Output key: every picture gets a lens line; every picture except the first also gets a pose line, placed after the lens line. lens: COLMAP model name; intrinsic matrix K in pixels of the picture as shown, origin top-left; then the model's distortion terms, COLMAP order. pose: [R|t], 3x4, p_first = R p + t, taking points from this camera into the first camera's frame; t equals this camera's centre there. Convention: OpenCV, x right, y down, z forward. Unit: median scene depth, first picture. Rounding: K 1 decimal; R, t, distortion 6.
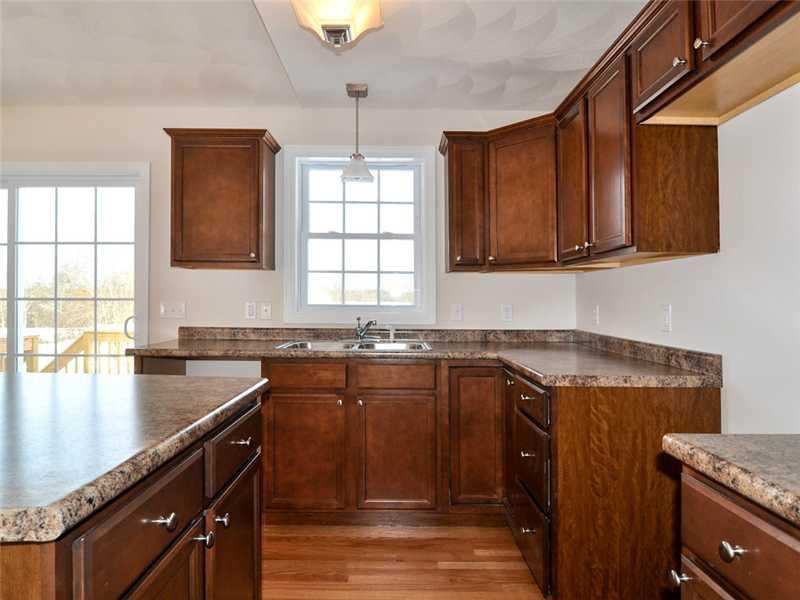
lens RADIAL K [[478.7, 0, 411.6], [0, 478.7, 289.5], [0, 0, 1]] dist [-0.015507, -0.001536]
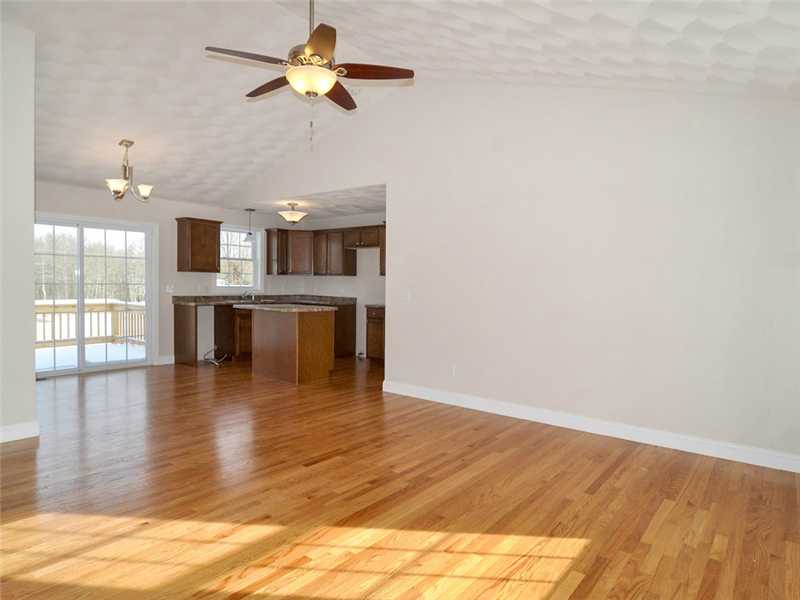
lens RADIAL K [[454.6, 0, 400.0], [0, 454.6, 300.0], [0, 0, 1]] dist [-0.001198, -0.000513]
pose [[0.636841, -0.025024, 0.770589, -1.616154], [-0.028192, 0.998049, 0.055710, -0.063004], [-0.770479, -0.057203, 0.634893, -1.391915]]
